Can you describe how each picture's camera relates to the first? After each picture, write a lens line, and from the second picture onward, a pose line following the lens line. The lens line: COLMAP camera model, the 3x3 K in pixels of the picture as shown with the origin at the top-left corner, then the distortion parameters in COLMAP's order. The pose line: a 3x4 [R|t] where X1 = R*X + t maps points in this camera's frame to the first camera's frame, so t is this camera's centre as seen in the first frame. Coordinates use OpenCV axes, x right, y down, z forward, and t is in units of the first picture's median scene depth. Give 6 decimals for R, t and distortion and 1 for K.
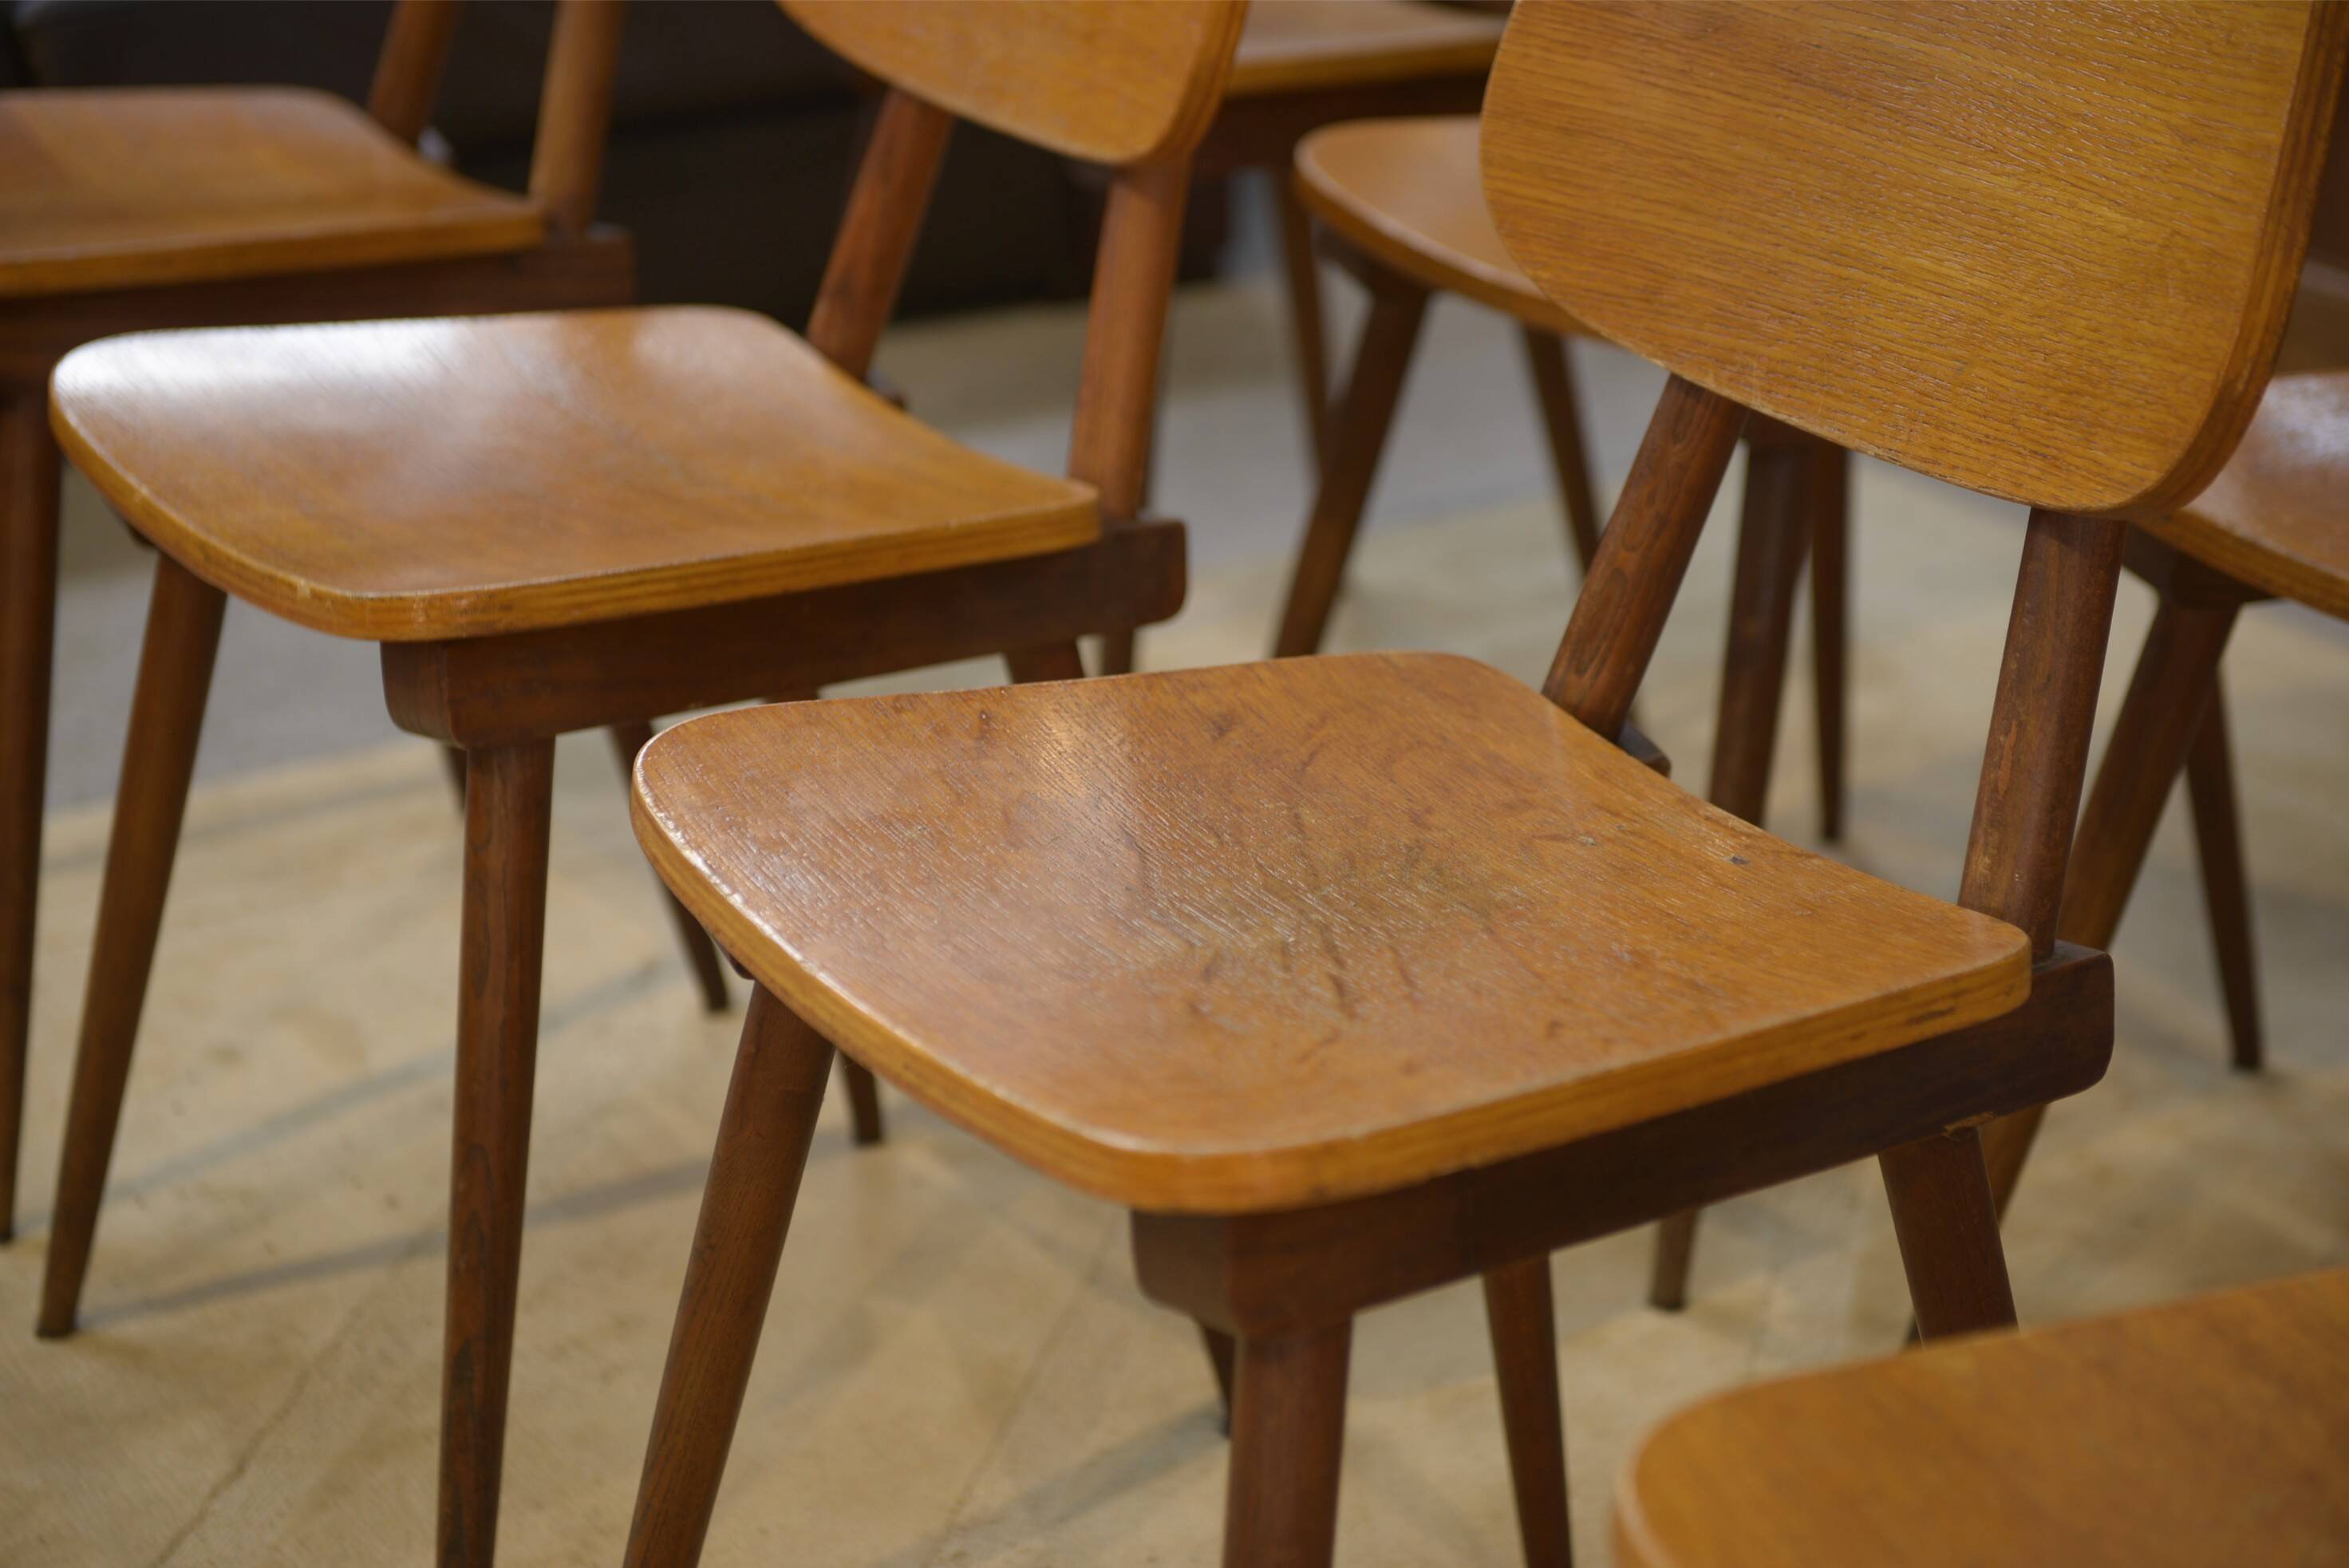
lens RADIAL K [[4432.7, 0, 1174.5], [0, 4432.7, 784.0], [0, 0, 1]] dist [0.097260, -0.252262]
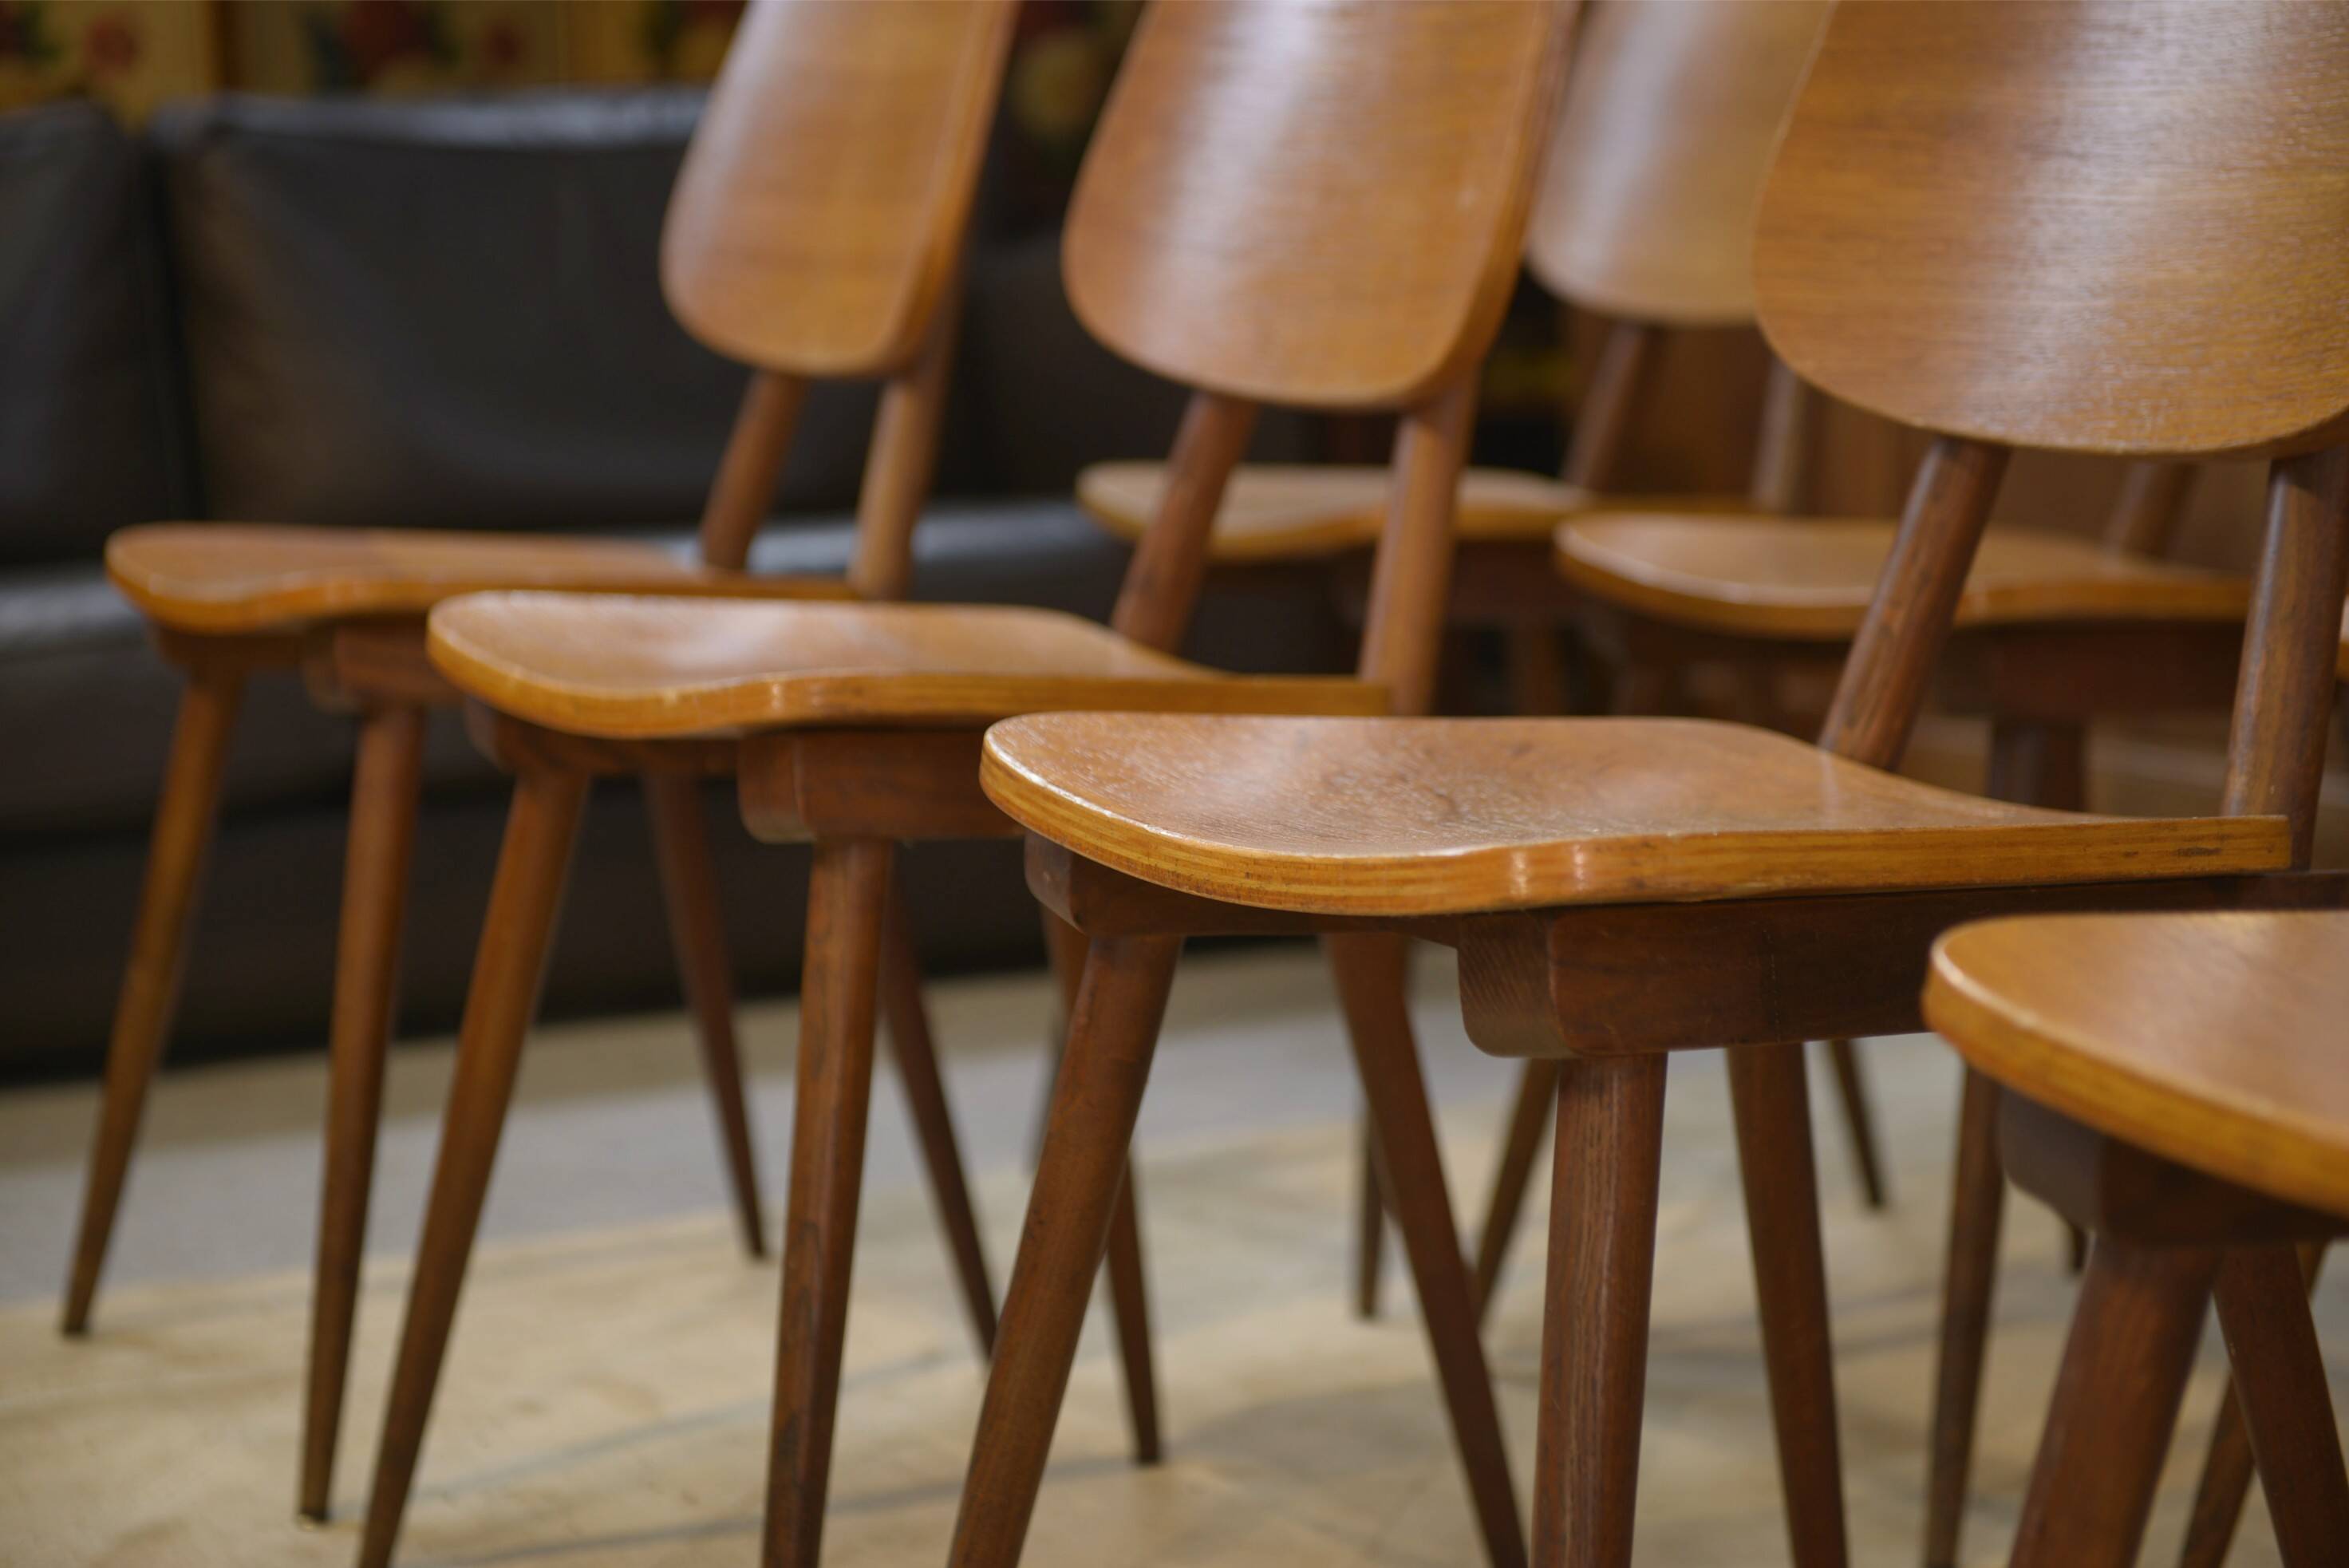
lens RADIAL K [[4432.7, 0, 1174.5], [0, 4432.7, 784.0], [0, 0, 1]] dist [0.097260, -0.252262]
pose [[0.998953, -0.000443, -0.045739, -0.022685], [-0.010155, 0.972851, -0.231209, 0.233731], [0.044600, 0.231432, 0.971828, -0.049667]]
